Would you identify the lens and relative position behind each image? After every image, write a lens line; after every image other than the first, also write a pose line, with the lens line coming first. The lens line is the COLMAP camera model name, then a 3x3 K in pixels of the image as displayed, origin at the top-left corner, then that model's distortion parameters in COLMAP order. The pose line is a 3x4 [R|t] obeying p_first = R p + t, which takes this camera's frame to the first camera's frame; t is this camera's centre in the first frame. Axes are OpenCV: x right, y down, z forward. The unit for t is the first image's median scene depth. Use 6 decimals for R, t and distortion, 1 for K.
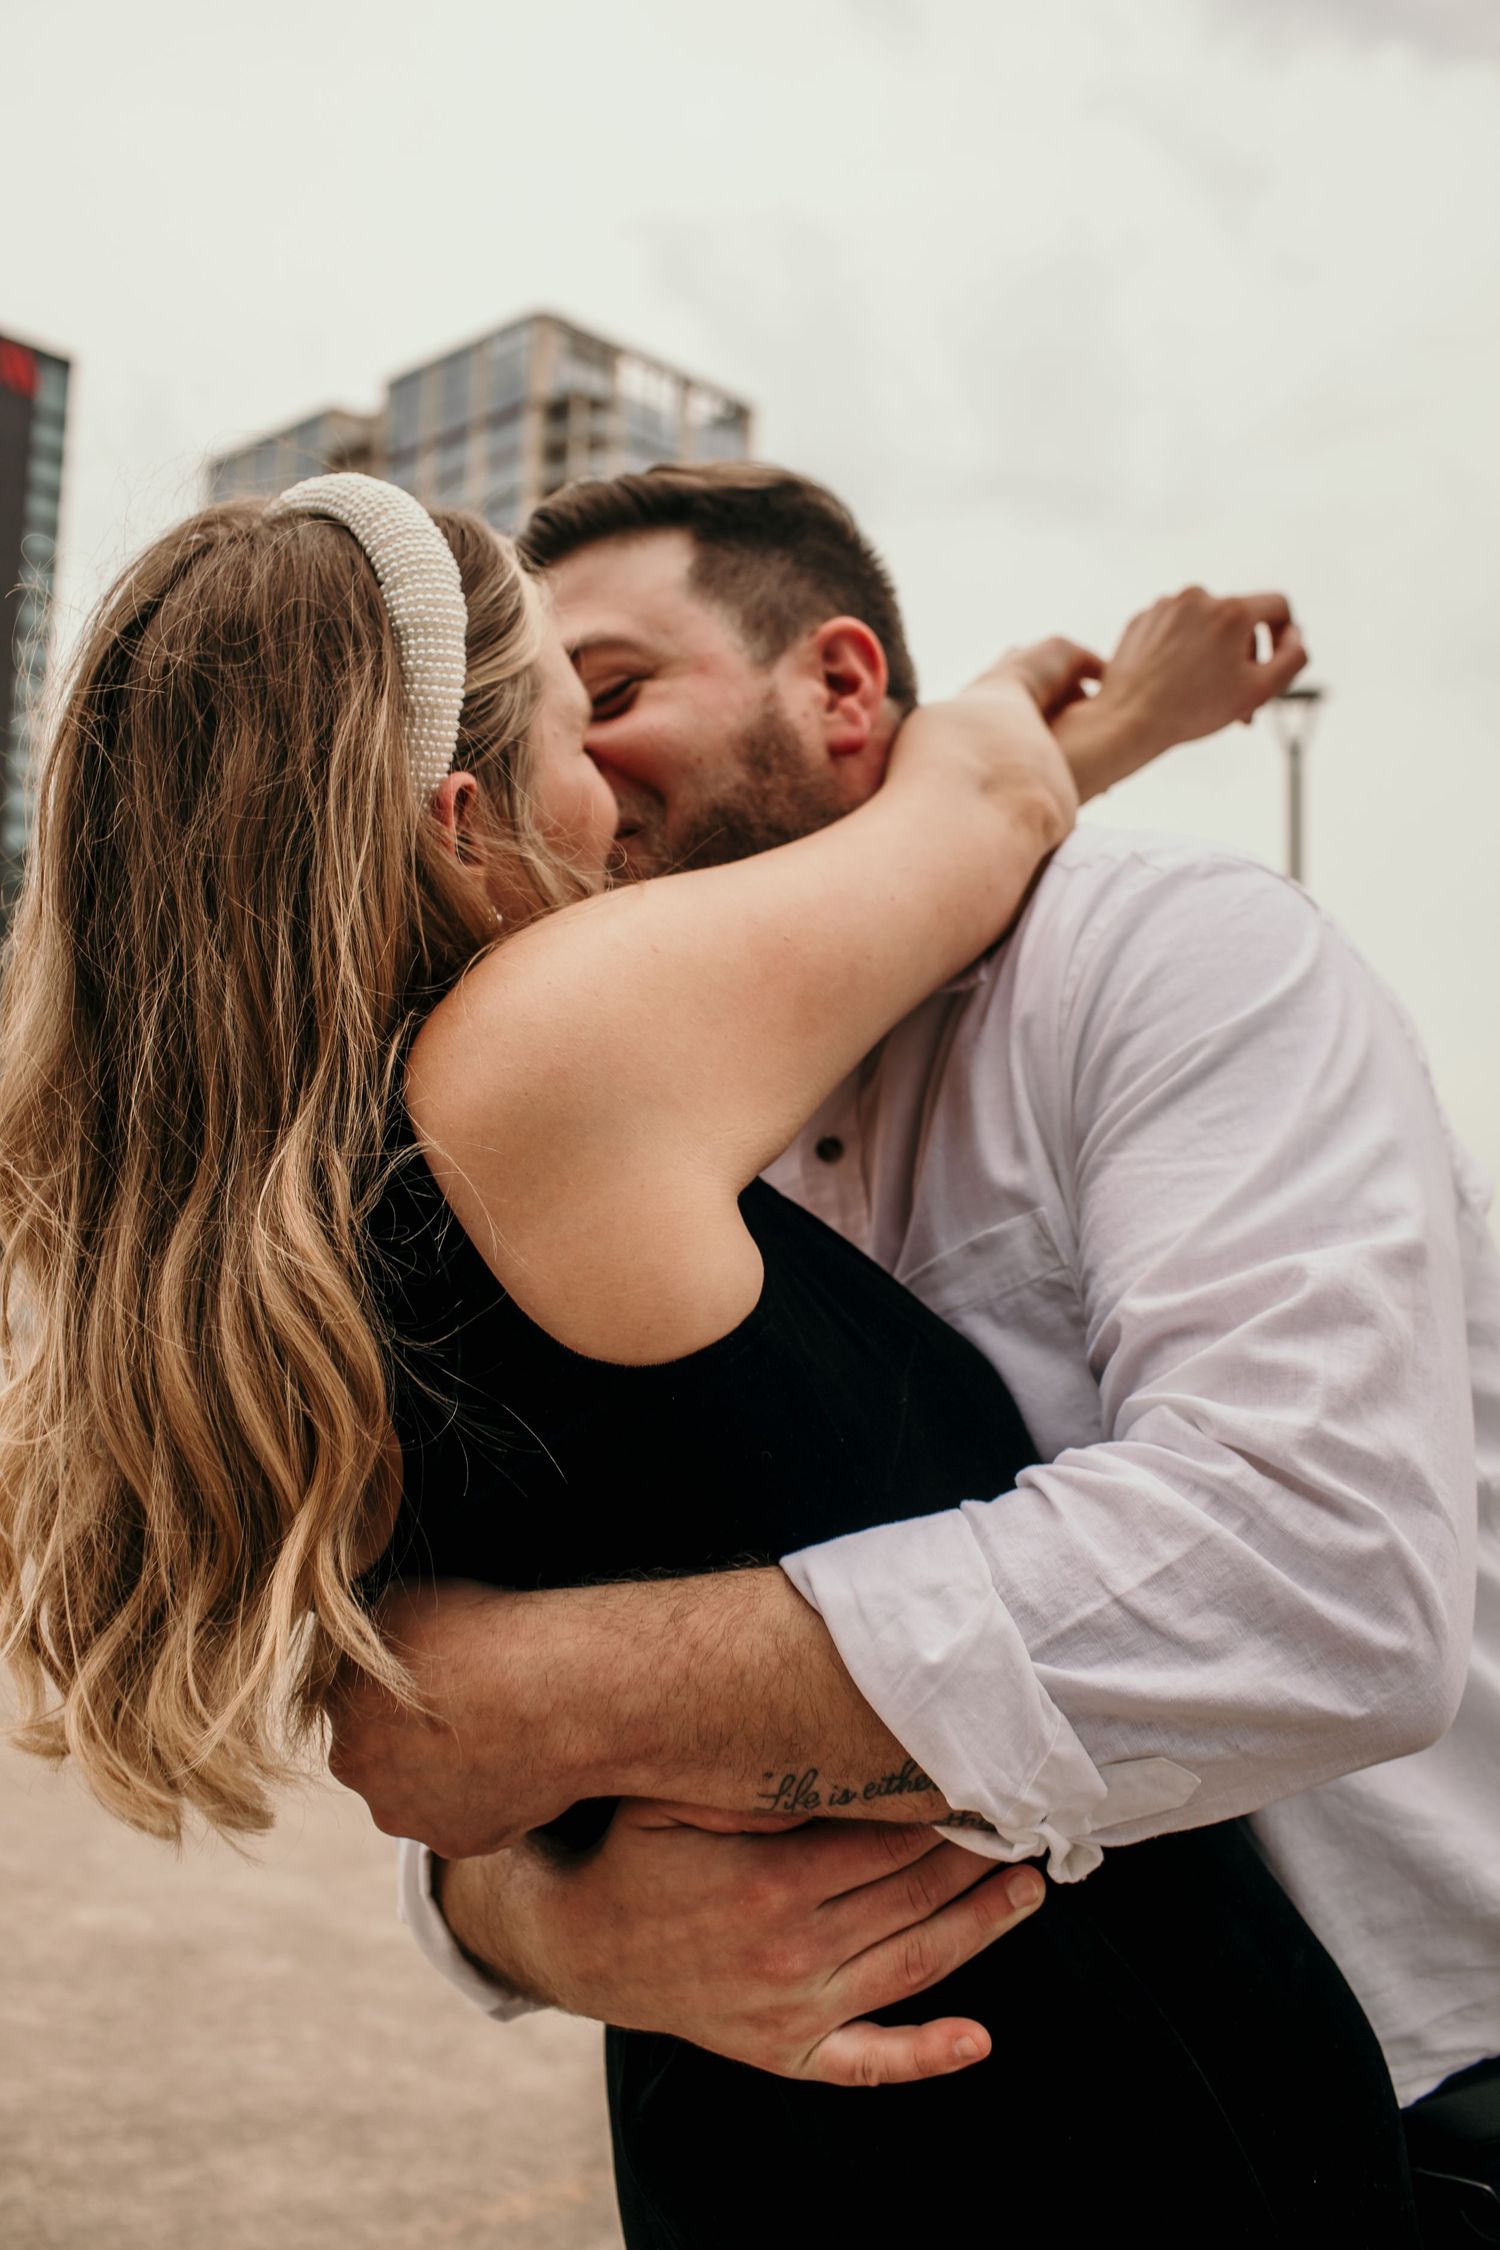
lens RADIAL K [[2156.9, 0, 698.4], [0, 2156.9, 1126.2], [0, 0, 1]] dist [-0.123481, -0.002224]
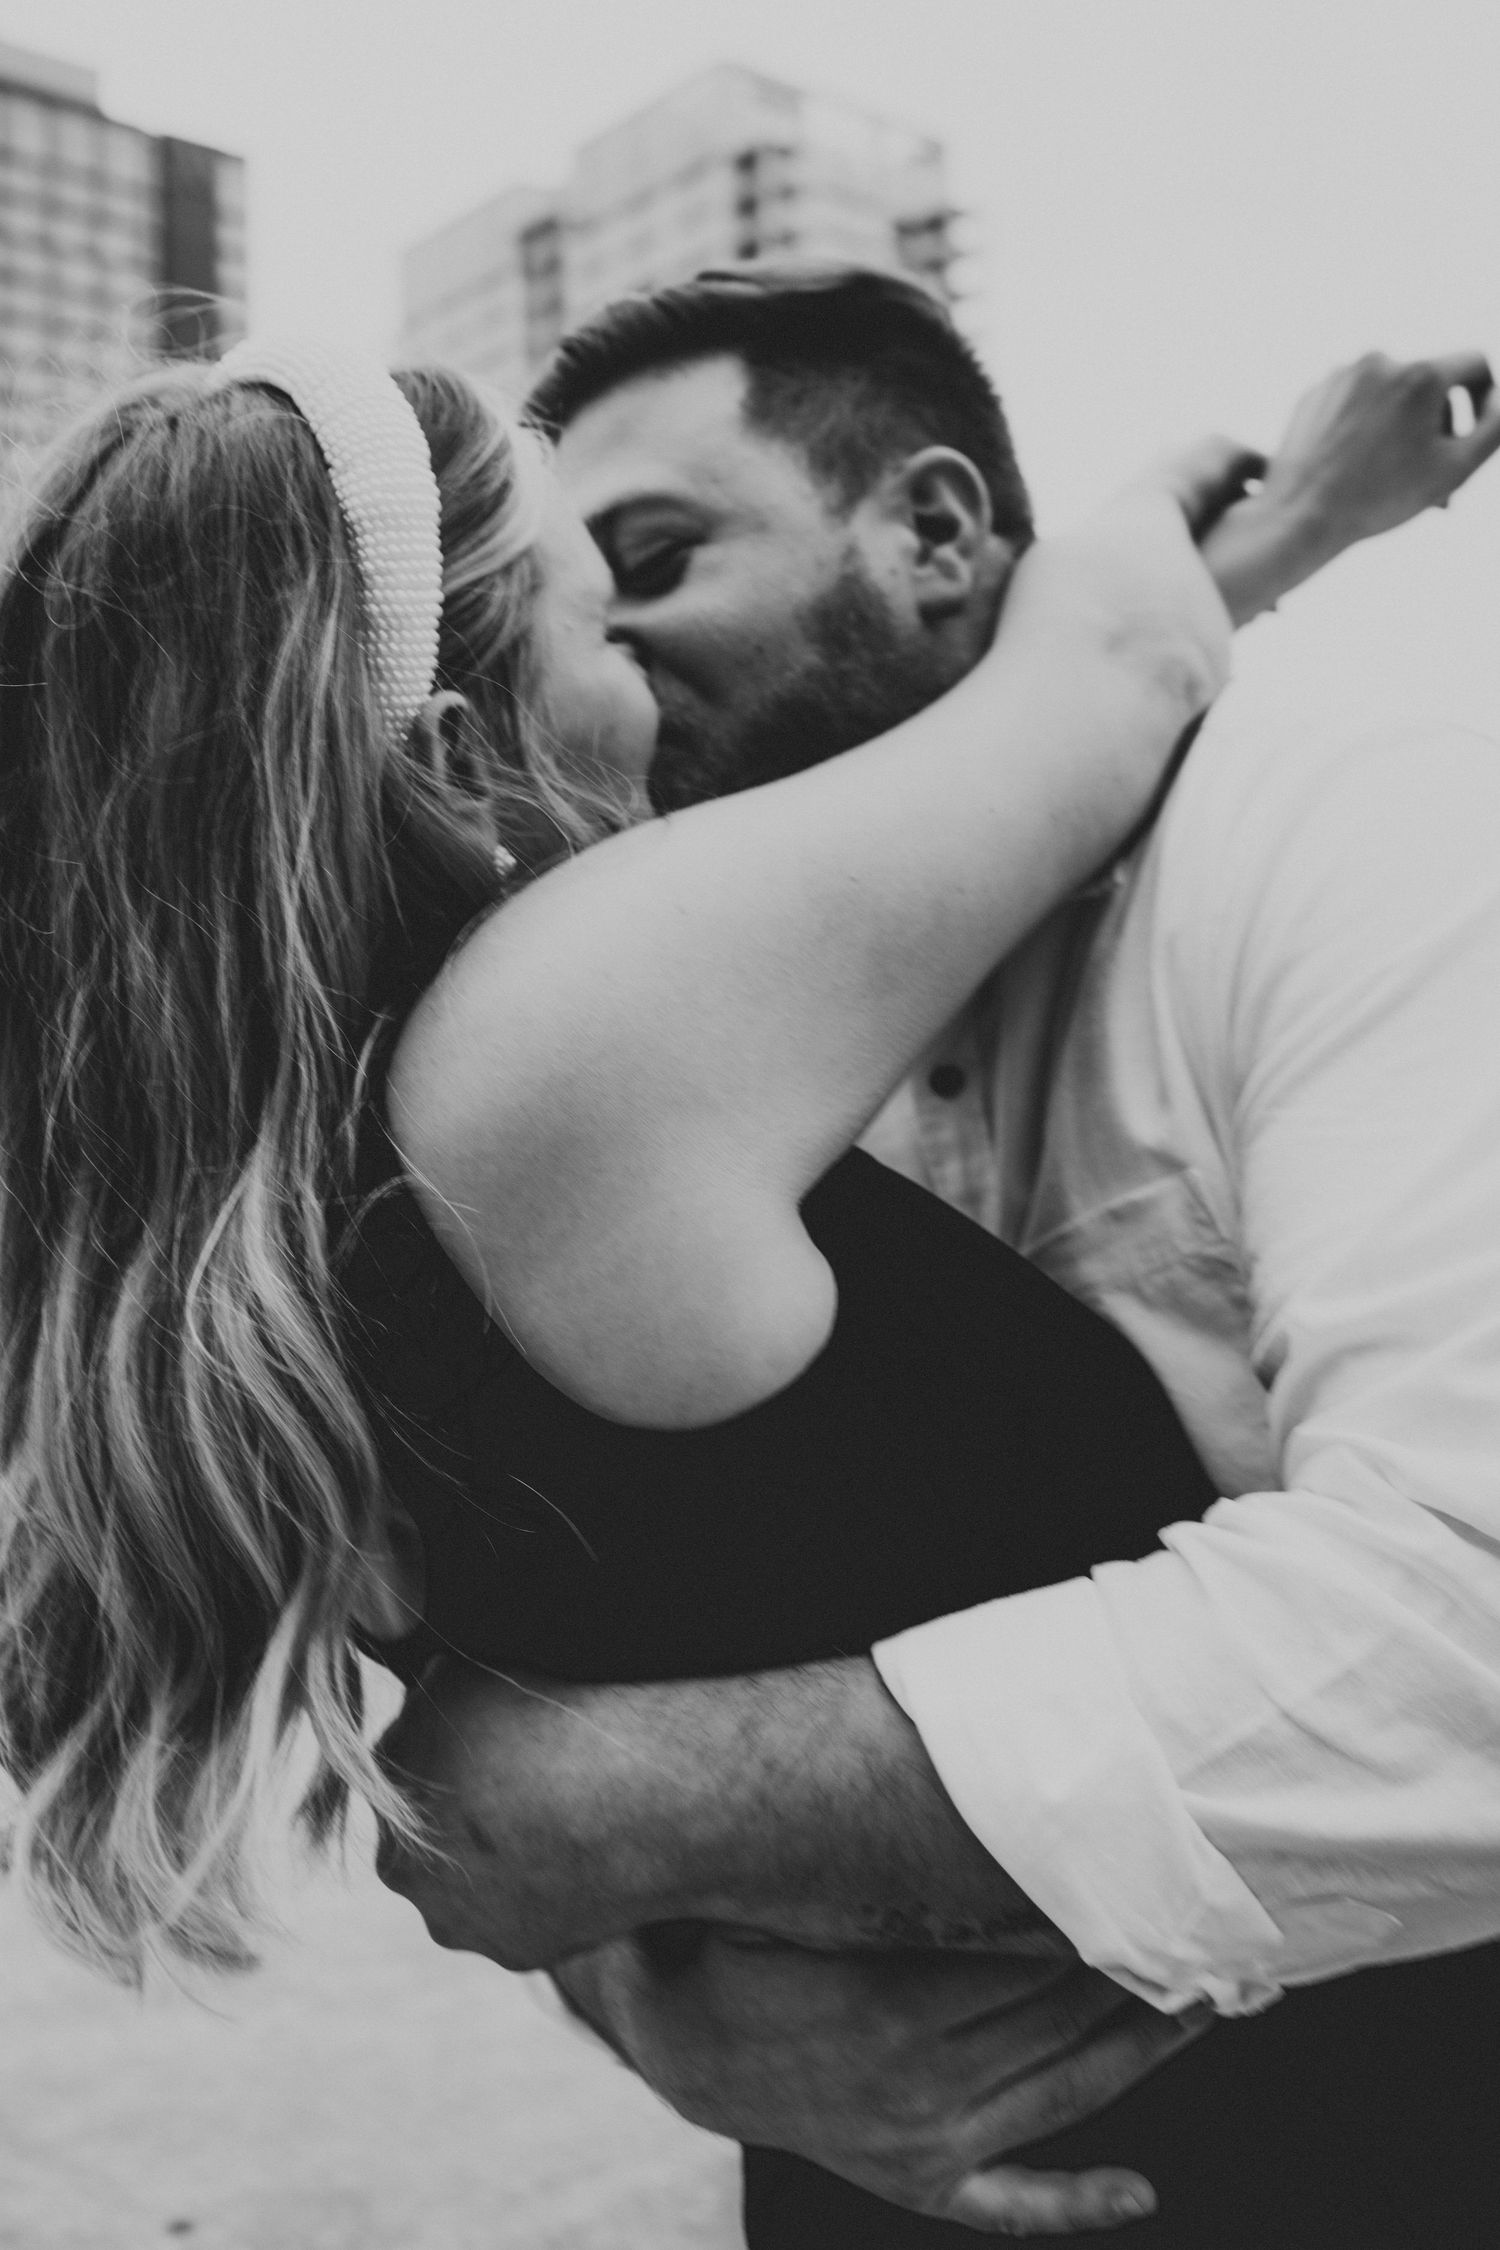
lens RADIAL K [[2179.4, 0, 749.1], [0, 2179.4, 1132.7], [0, 0, 1]] dist [-0.103516, 0.144841]
pose [[0.996017, -0.048005, -0.075136, 0.057818], [0.055093, 0.993923, 0.095298, -0.071279], [0.070105, -0.099058, 0.992609, 0.175449]]
